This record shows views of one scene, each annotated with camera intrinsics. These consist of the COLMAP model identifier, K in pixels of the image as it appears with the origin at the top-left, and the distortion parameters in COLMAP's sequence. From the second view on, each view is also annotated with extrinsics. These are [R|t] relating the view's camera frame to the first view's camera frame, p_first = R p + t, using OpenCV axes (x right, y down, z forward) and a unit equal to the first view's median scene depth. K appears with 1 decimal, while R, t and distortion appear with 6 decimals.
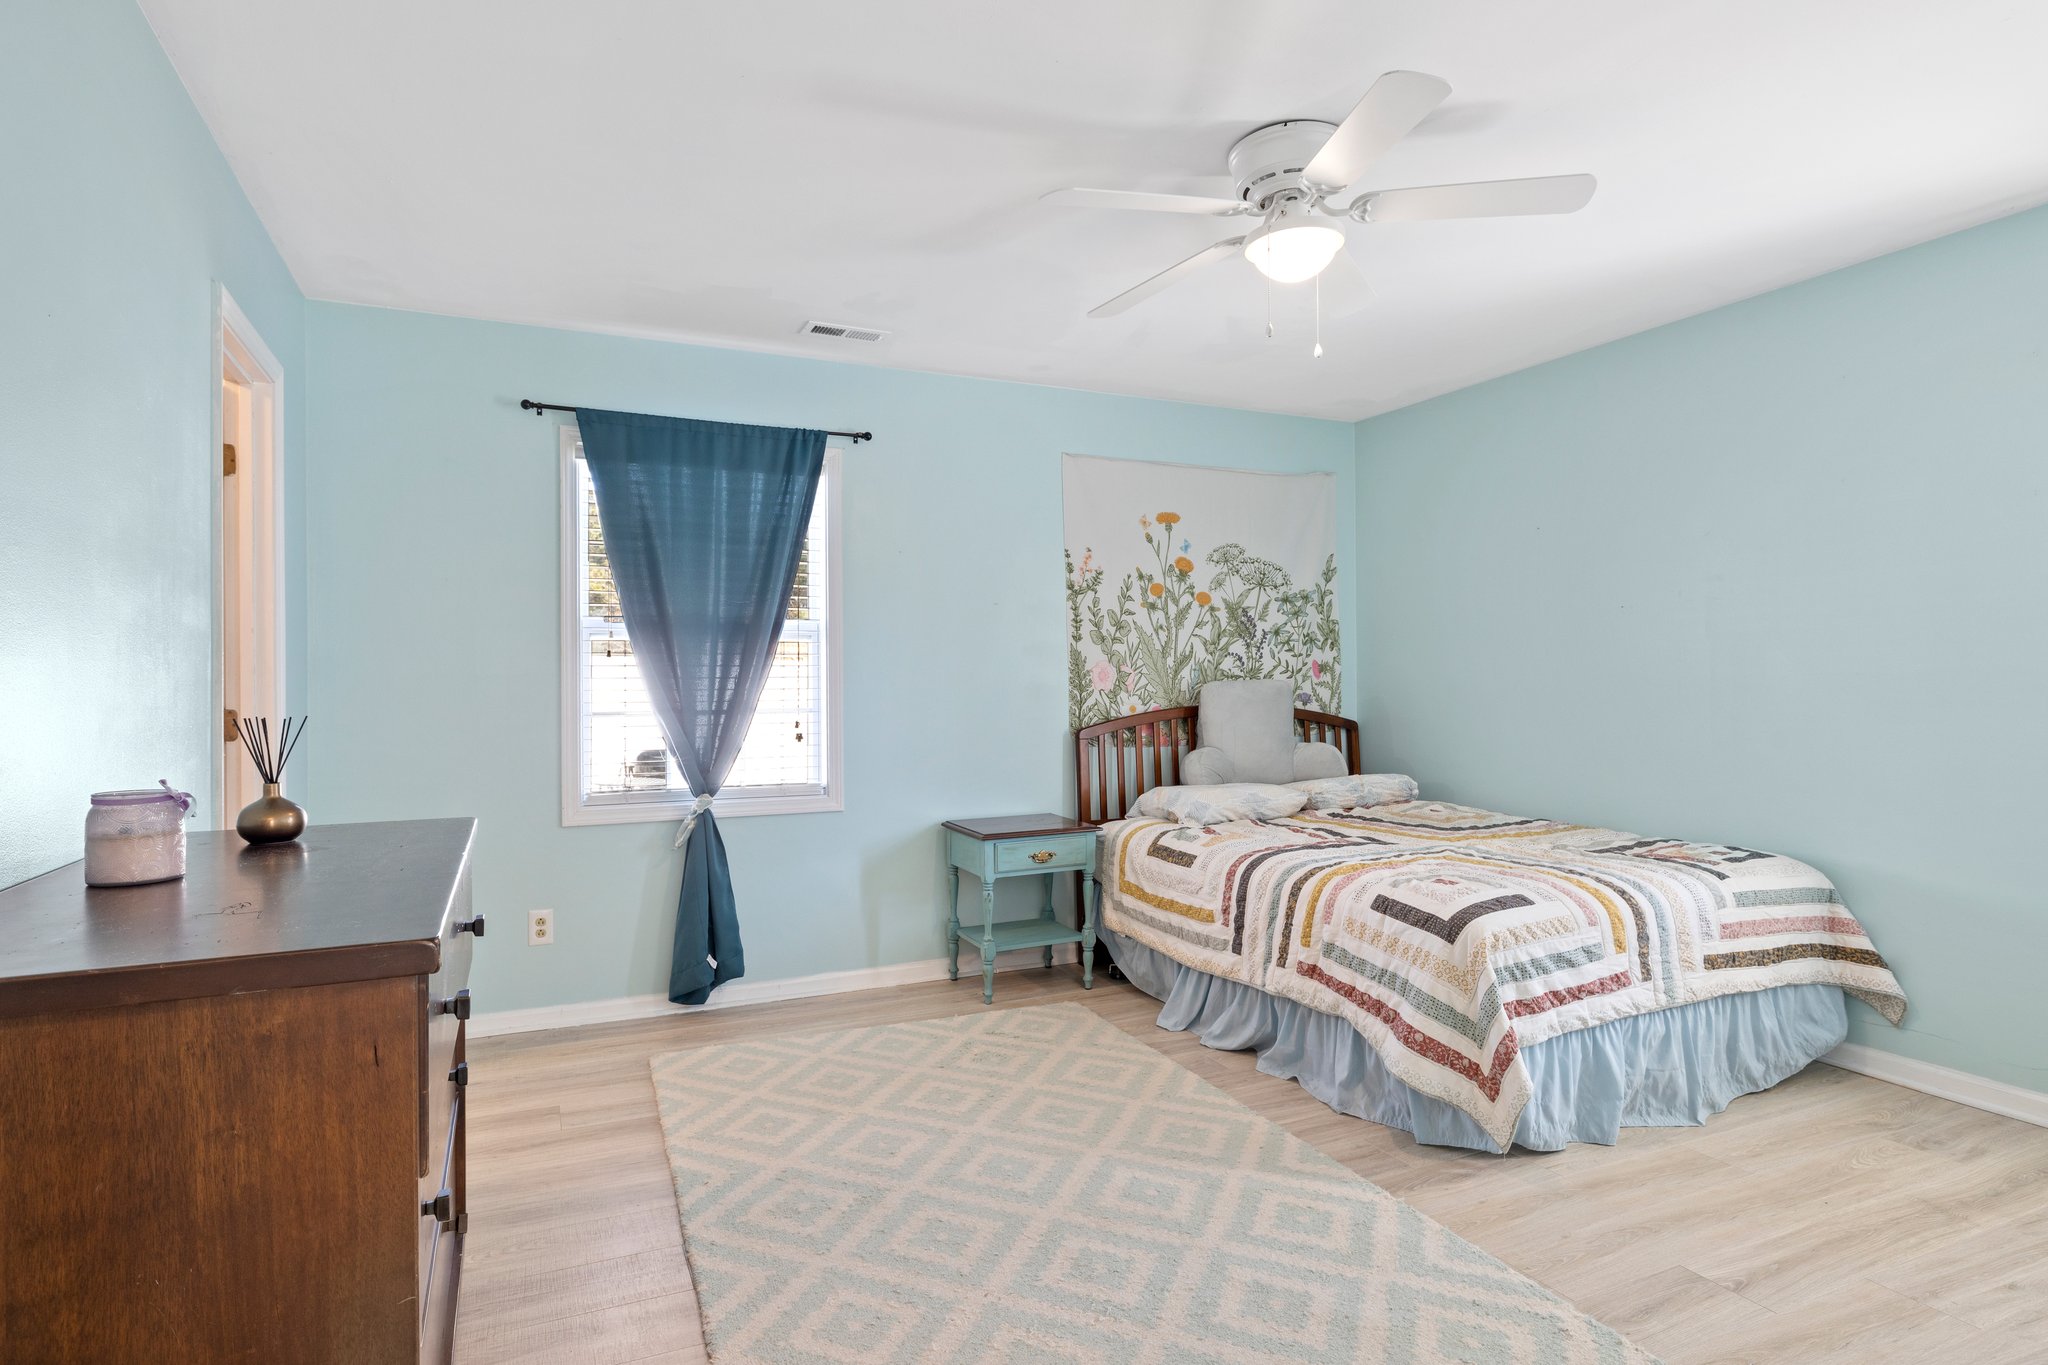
lens RADIAL K [[1061.6, 0, 1024.1], [0, 1061.6, 672.3], [0, 0, 1]] dist [-0.003321, -0.000243]
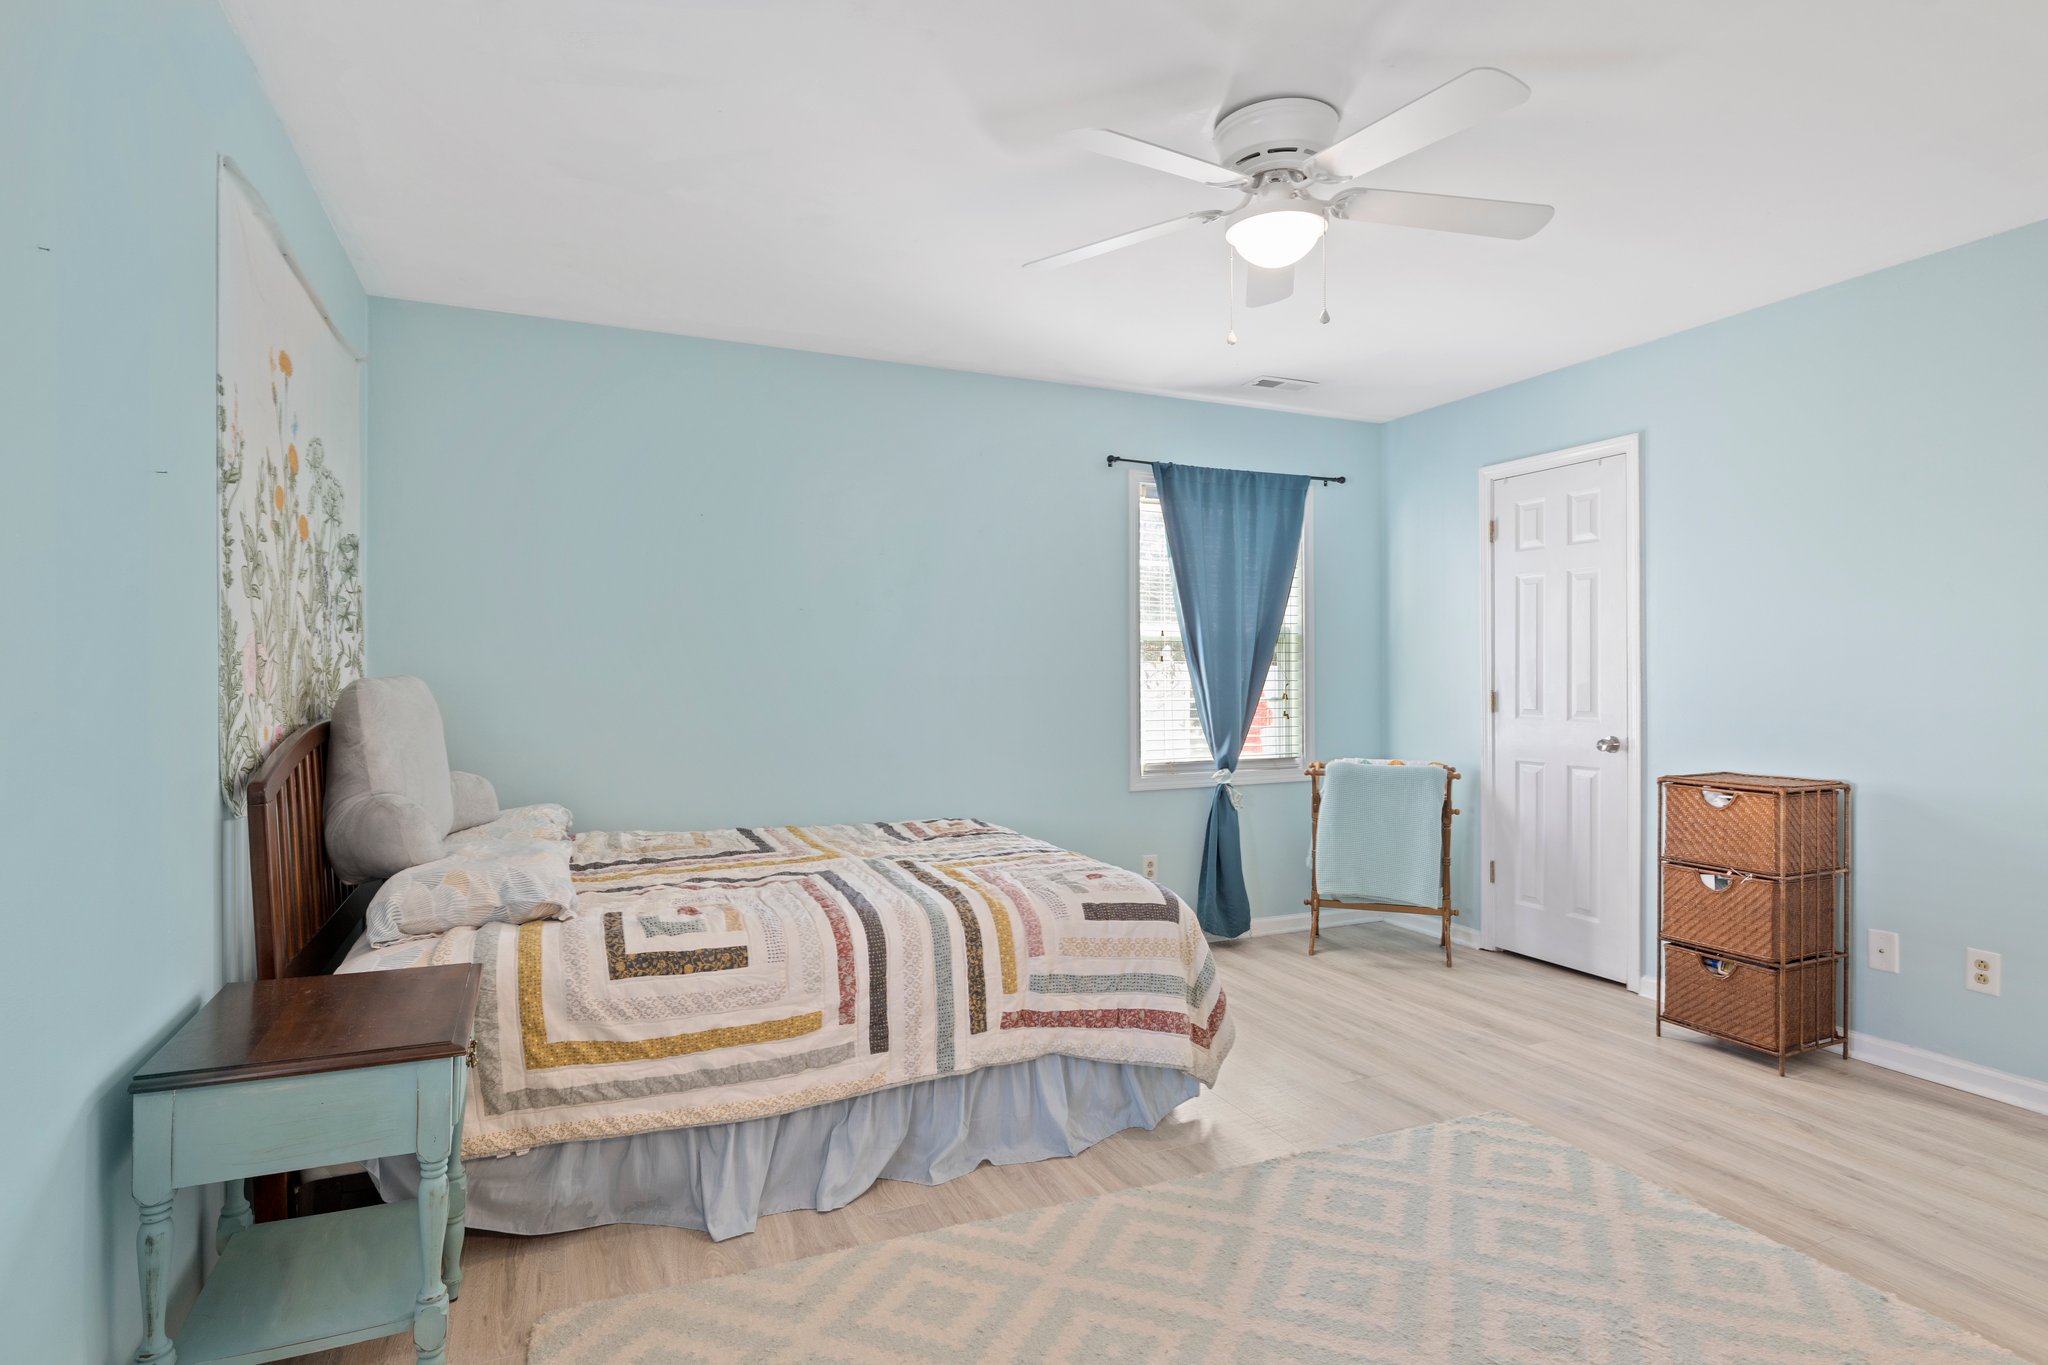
lens RADIAL K [[1039.4, 0, 1015.6], [0, 1039.4, 670.3], [0, 0, 1]] dist [-0.006472, -0.000376]
pose [[0.023045, 0.008770, 0.999696, -0.548838], [-0.011945, 0.999893, -0.008496, 0.008557], [-0.999663, -0.011745, 0.023147, 0.956707]]
